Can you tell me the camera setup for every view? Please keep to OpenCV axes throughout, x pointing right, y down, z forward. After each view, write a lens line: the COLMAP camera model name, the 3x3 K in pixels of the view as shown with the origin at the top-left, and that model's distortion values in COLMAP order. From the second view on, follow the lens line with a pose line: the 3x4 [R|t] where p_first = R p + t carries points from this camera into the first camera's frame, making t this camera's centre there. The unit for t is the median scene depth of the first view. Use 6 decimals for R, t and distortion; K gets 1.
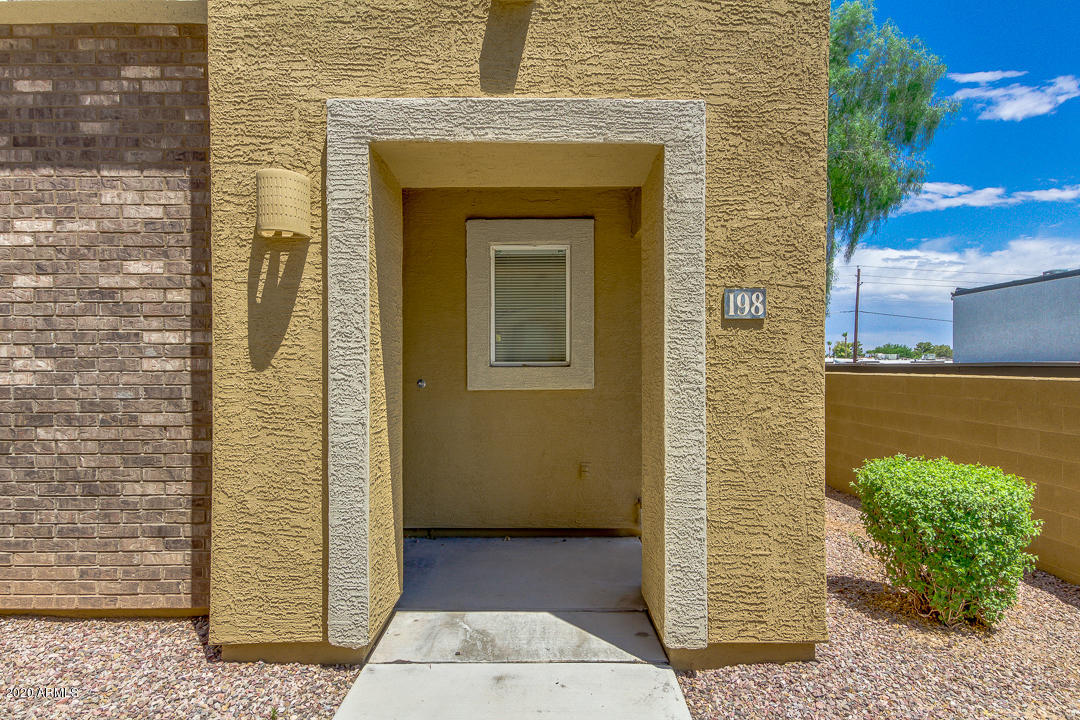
lens RADIAL K [[580.4, 0, 533.4], [0, 580.4, 363.6], [0, 0, 1]] dist [0.021136, -0.000023]
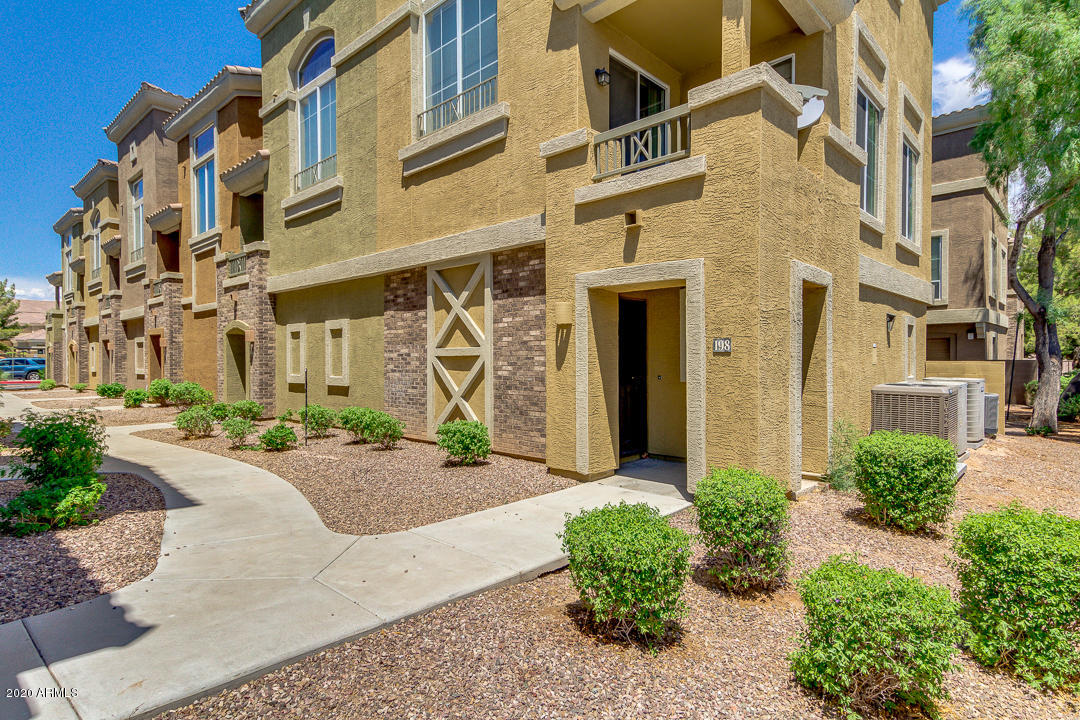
lens RADIAL K [[580.4, 0, 533.4], [0, 580.4, 363.6], [0, 0, 1]] dist [0.021136, -0.000023]
pose [[0.725712, 0.006012, -0.687972, 1.200032], [0.000479, 0.999957, 0.009243, -0.046268], [0.687998, -0.007037, 0.725678, -0.974845]]
